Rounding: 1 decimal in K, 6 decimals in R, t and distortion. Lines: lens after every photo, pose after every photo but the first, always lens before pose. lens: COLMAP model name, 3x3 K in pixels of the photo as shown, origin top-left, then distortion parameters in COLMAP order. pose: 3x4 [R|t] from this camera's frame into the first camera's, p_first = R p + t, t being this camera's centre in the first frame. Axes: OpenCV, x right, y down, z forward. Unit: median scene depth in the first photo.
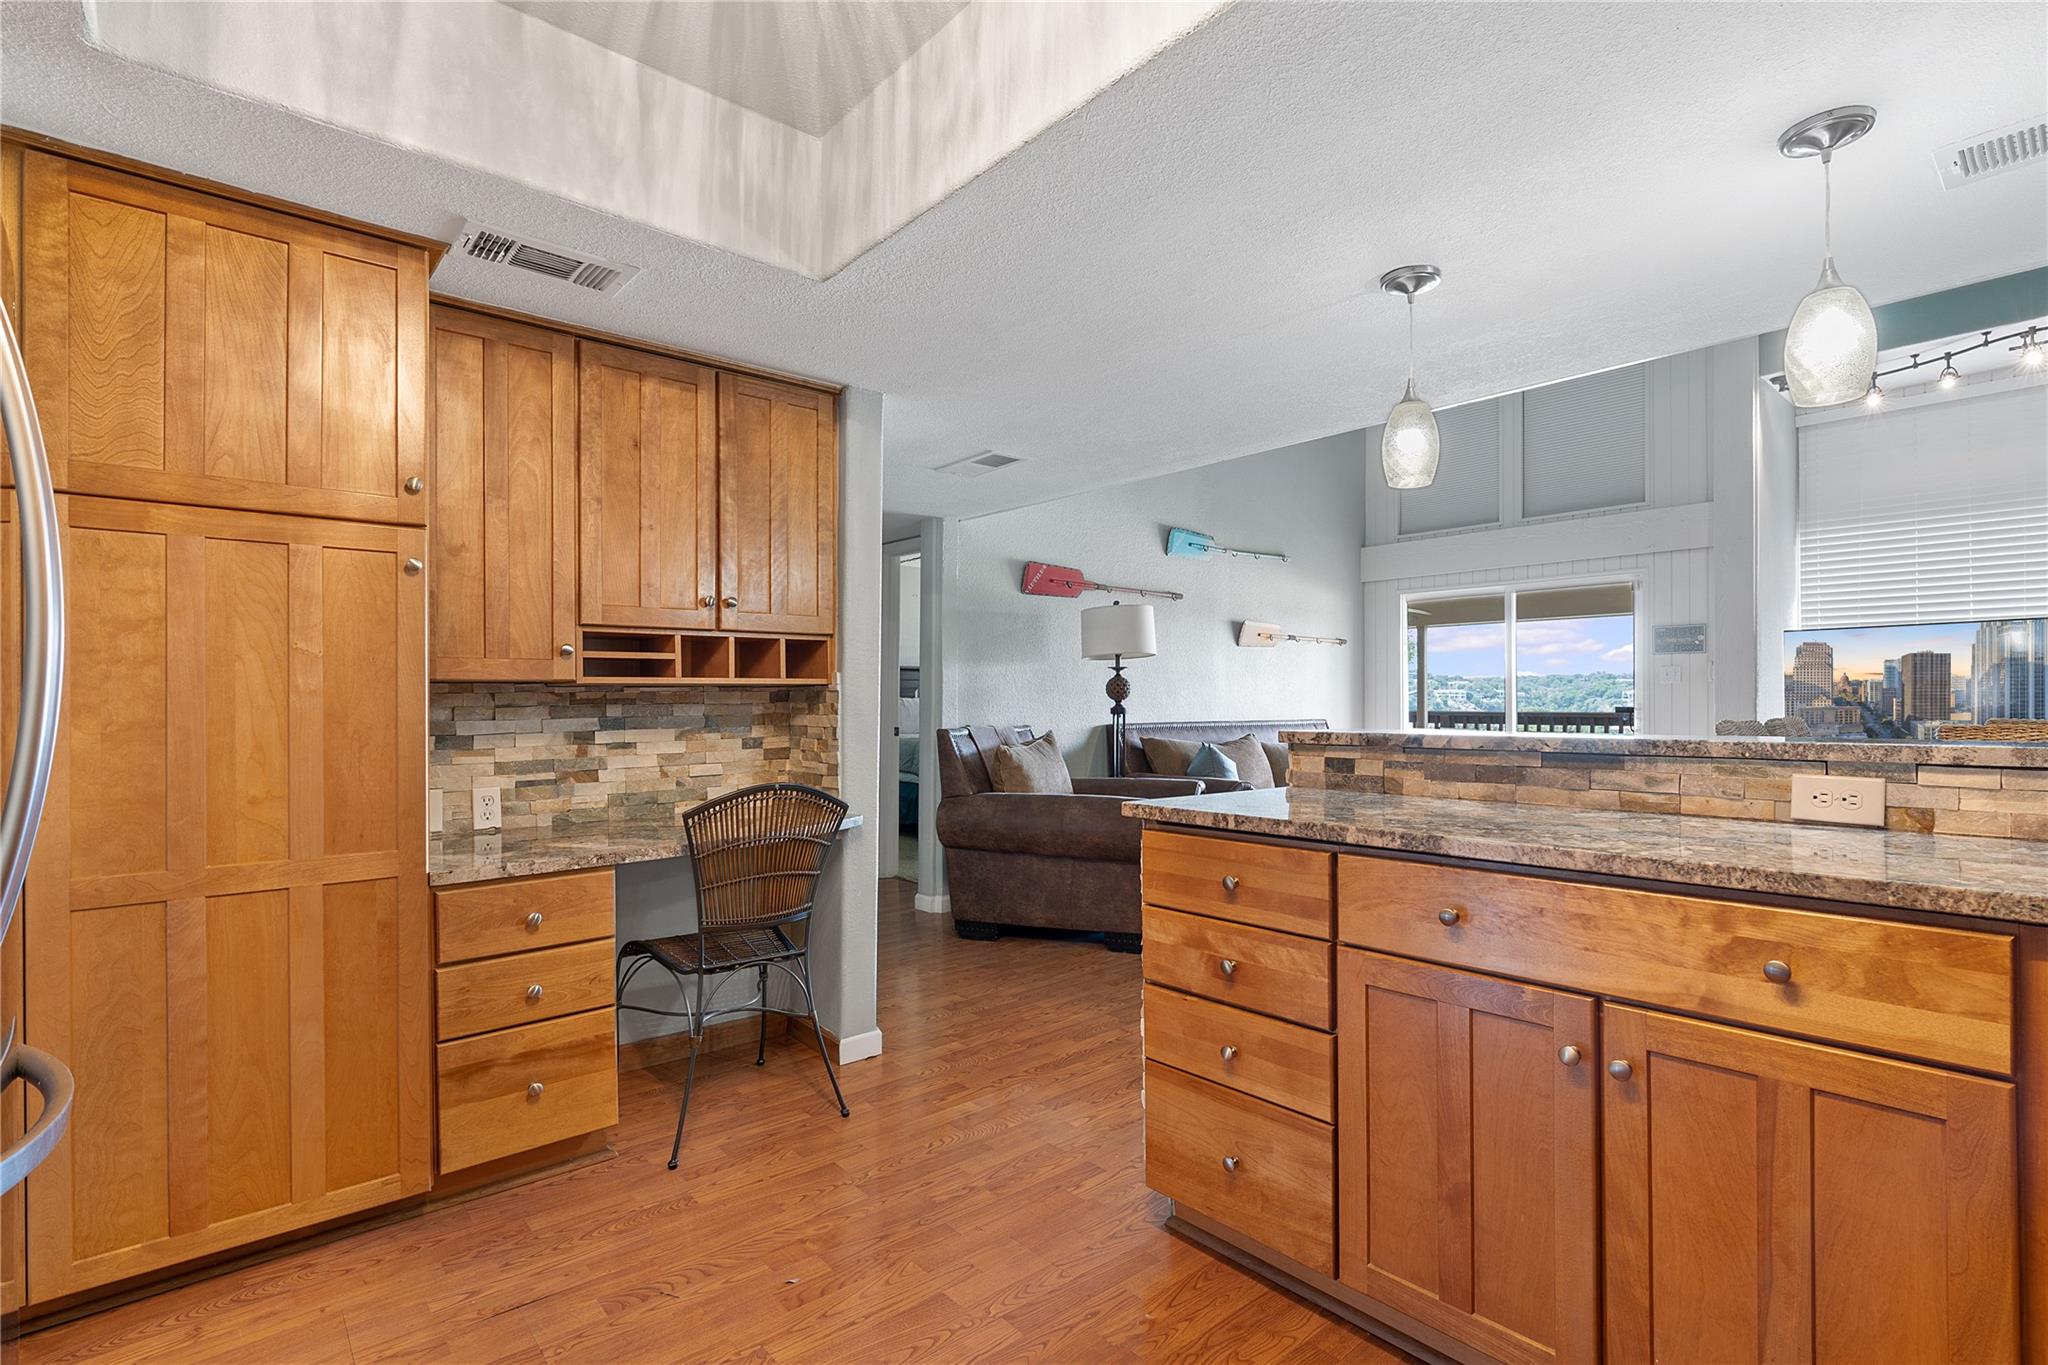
lens RADIAL K [[948.7, 0, 1011.0], [0, 948.7, 697.4], [0, 0, 1]] dist [-0.003701, 0.001225]
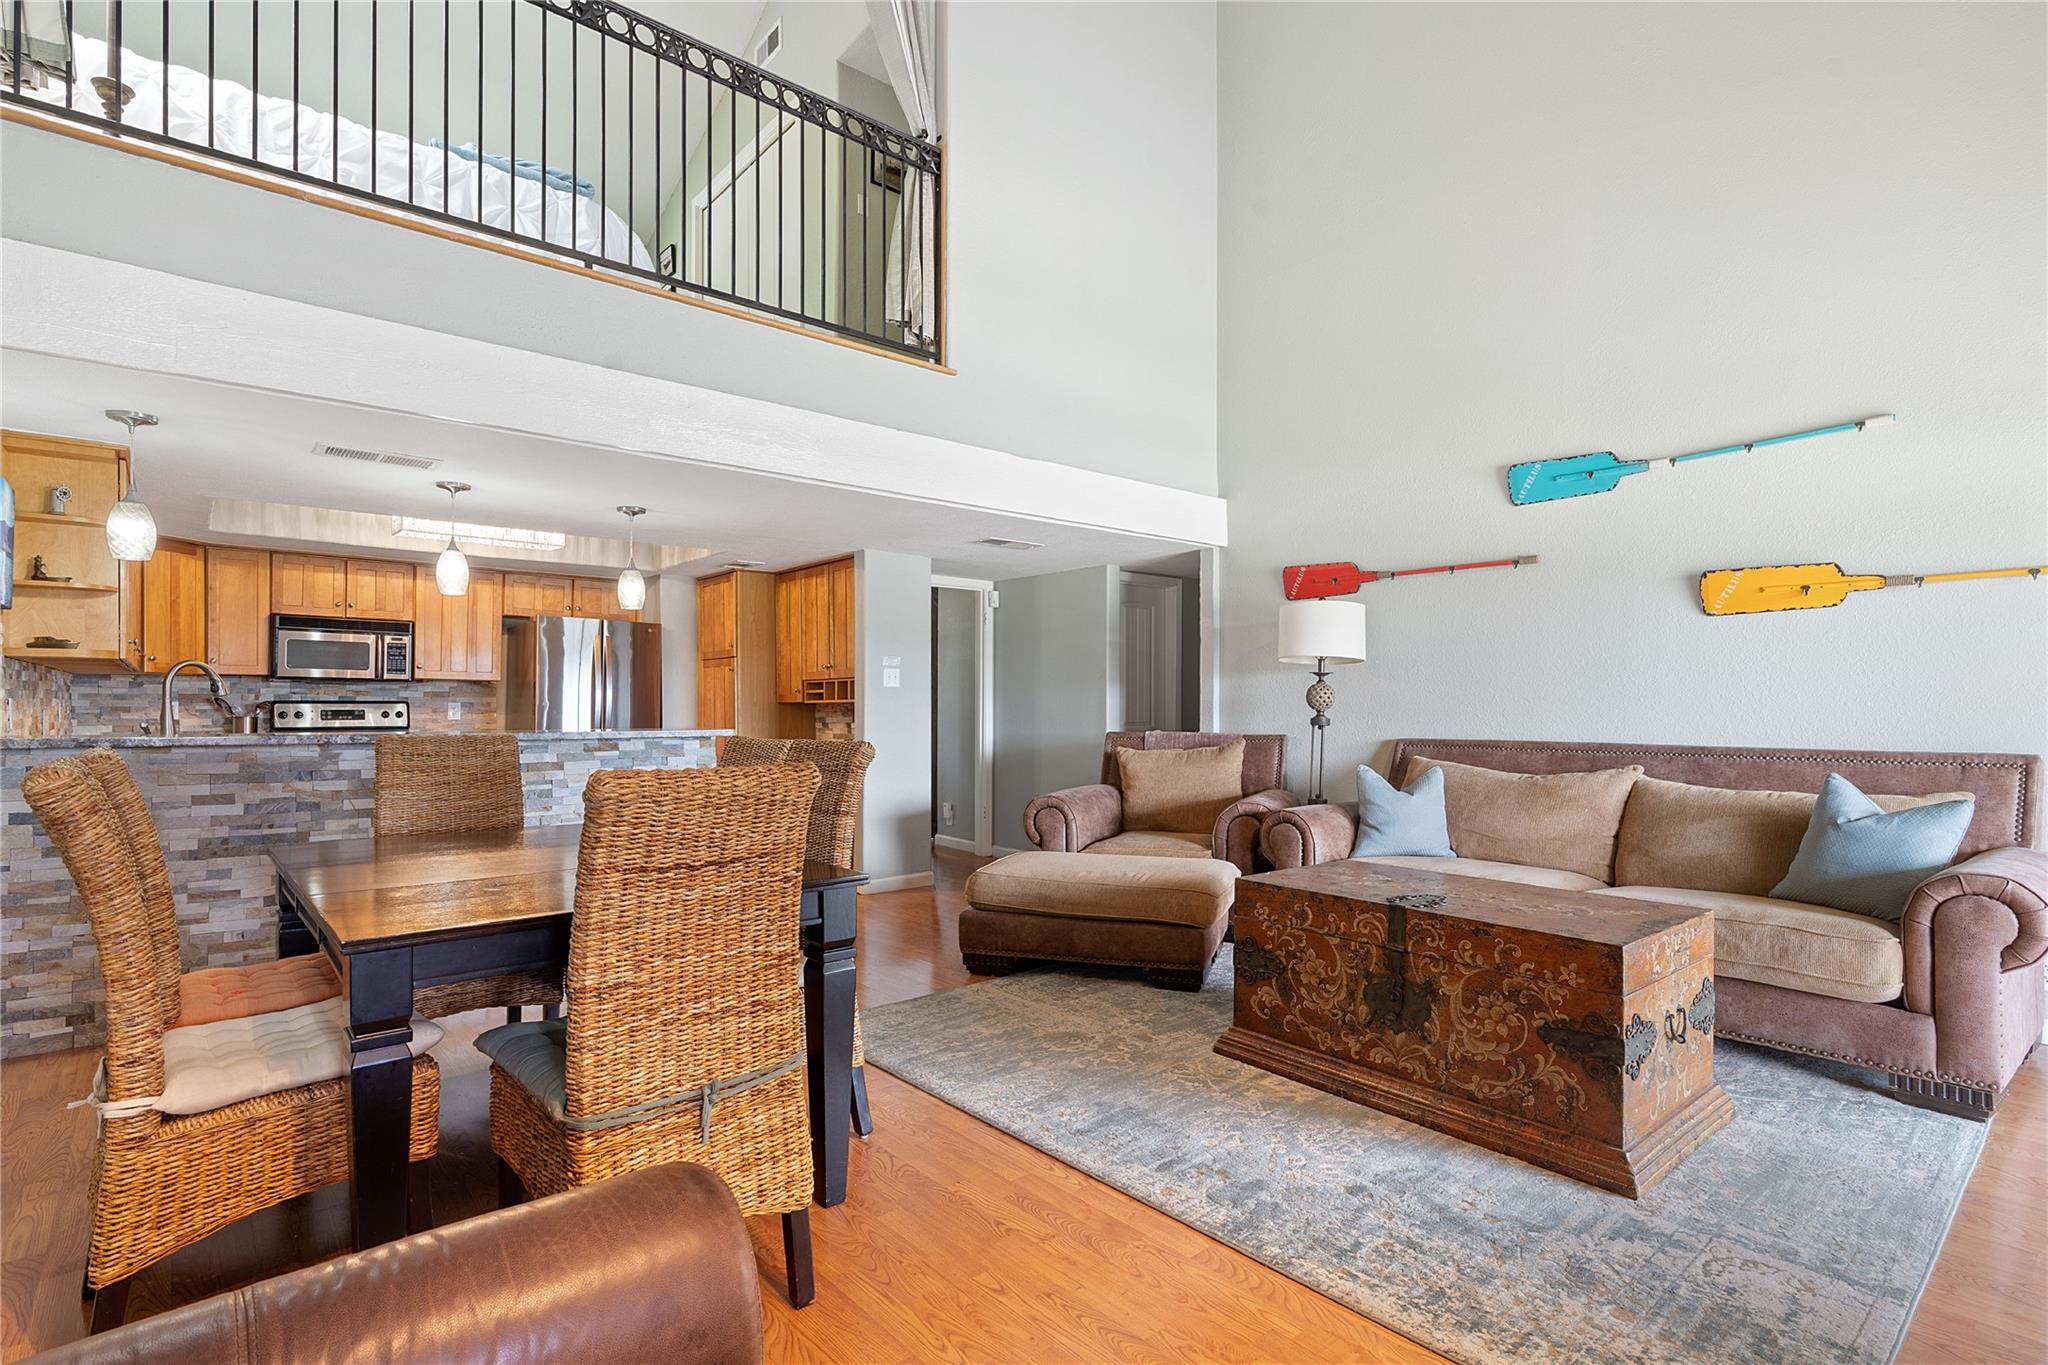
lens RADIAL K [[948.7, 0, 1031.0], [0, 948.7, 697.4], [0, 0, 1]] dist [-0.003701, 0.001225]
pose [[0.023943, -0.008059, -0.999681, 2.540141], [0.004671, 0.999957, -0.007949, -0.008533], [0.999702, -0.004479, 0.023979, 1.846185]]
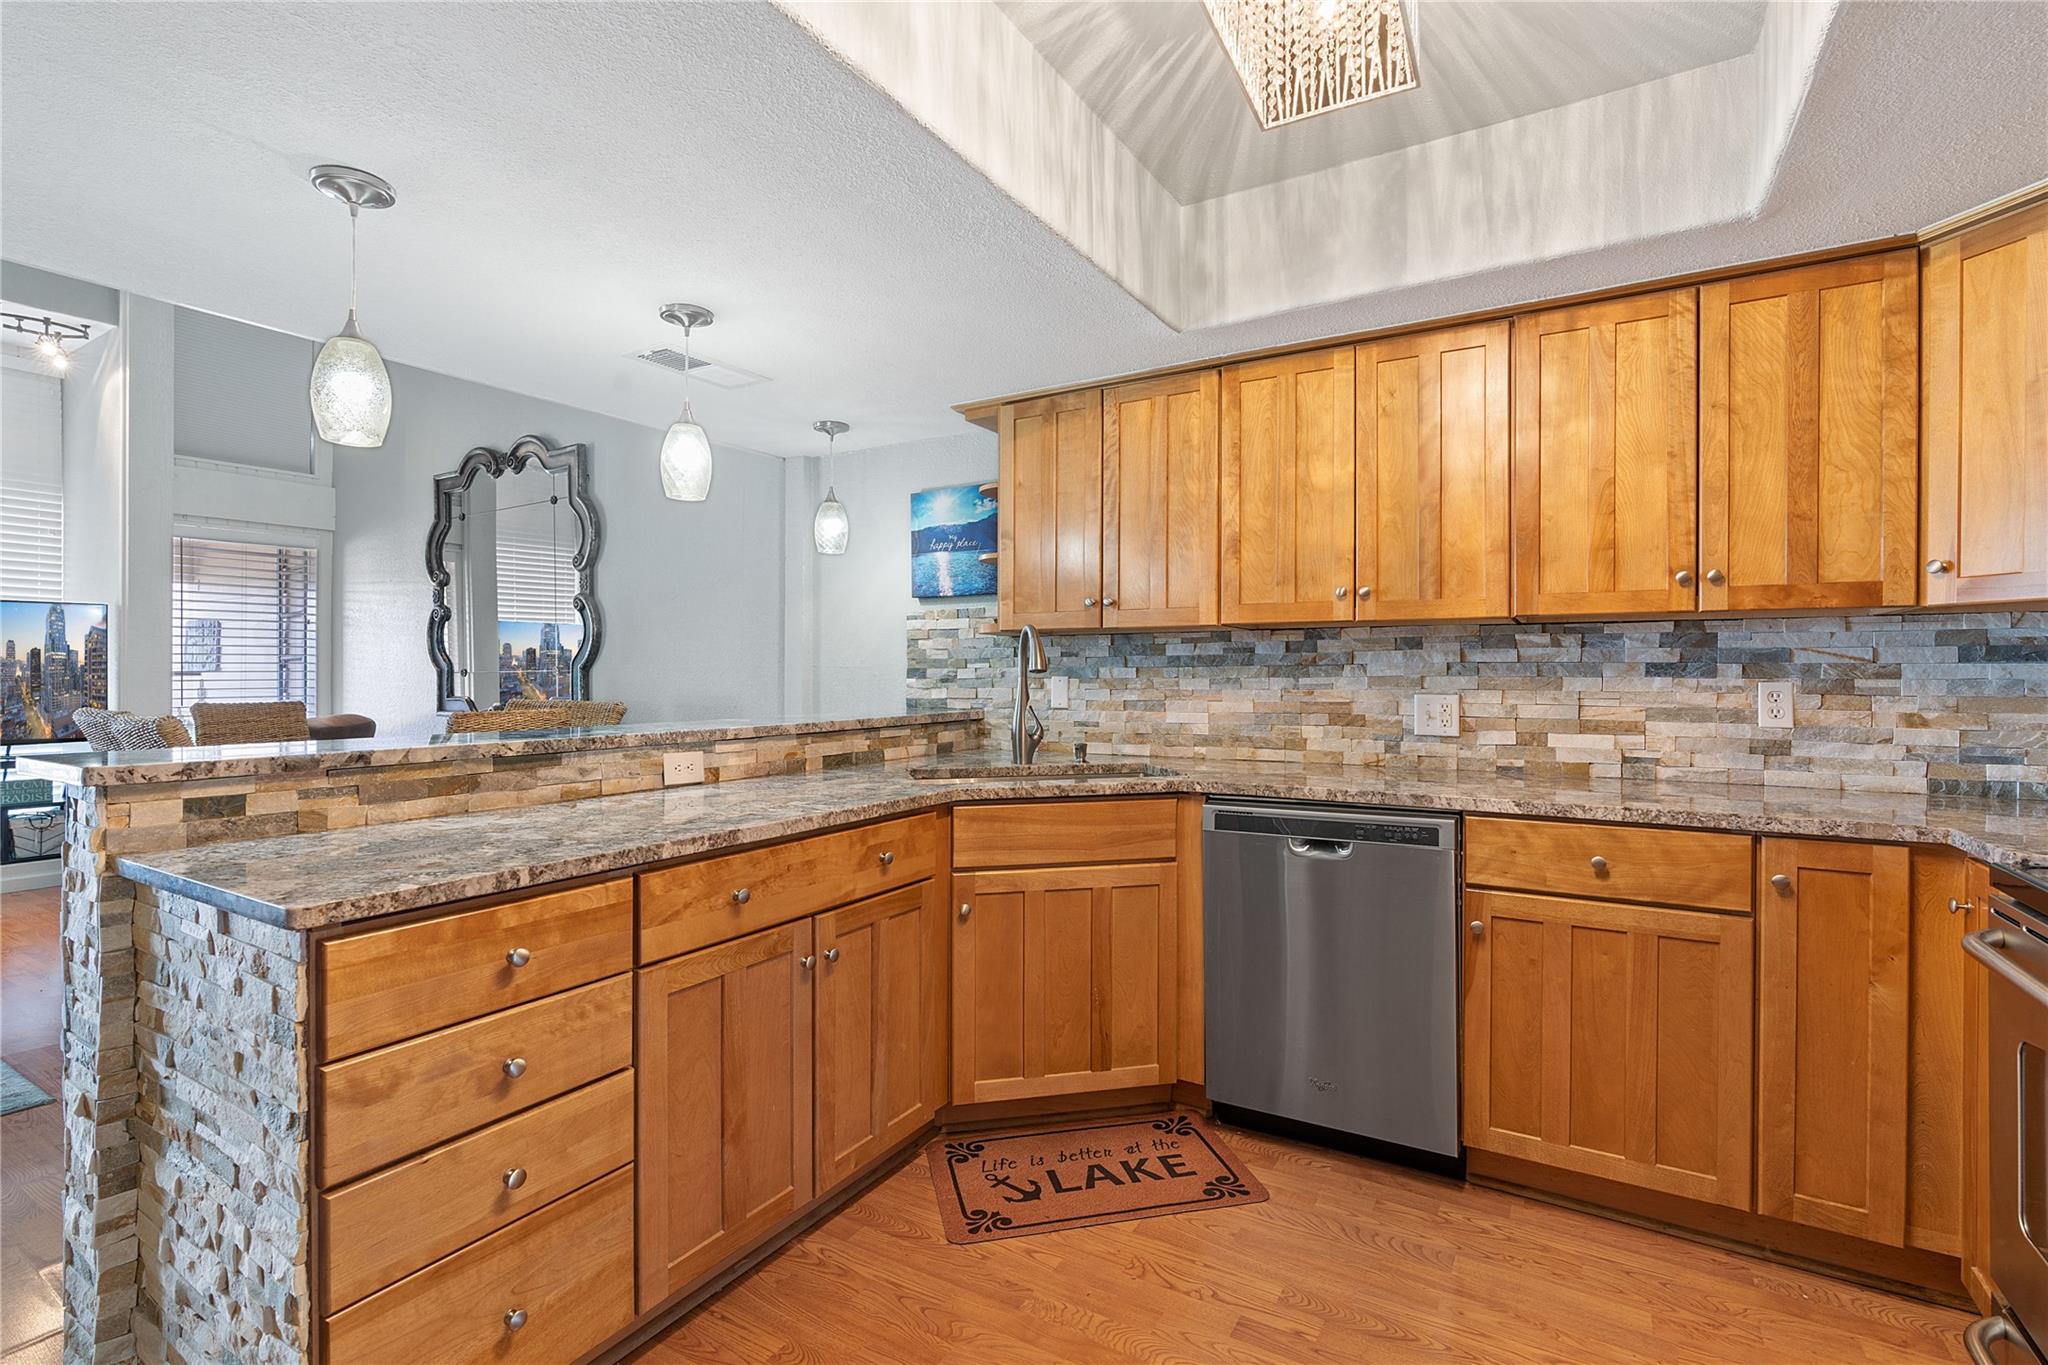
lens RADIAL K [[948.7, 0, 1010.4], [0, 948.7, 683.0], [0, 0, 1]] dist [-0.003701, 0.001225]
pose [[-0.302536, -0.009489, 0.953091, -0.522290], [-0.008744, 0.999936, 0.007180, -0.030748], [-0.953098, -0.006161, -0.302599, 0.714581]]
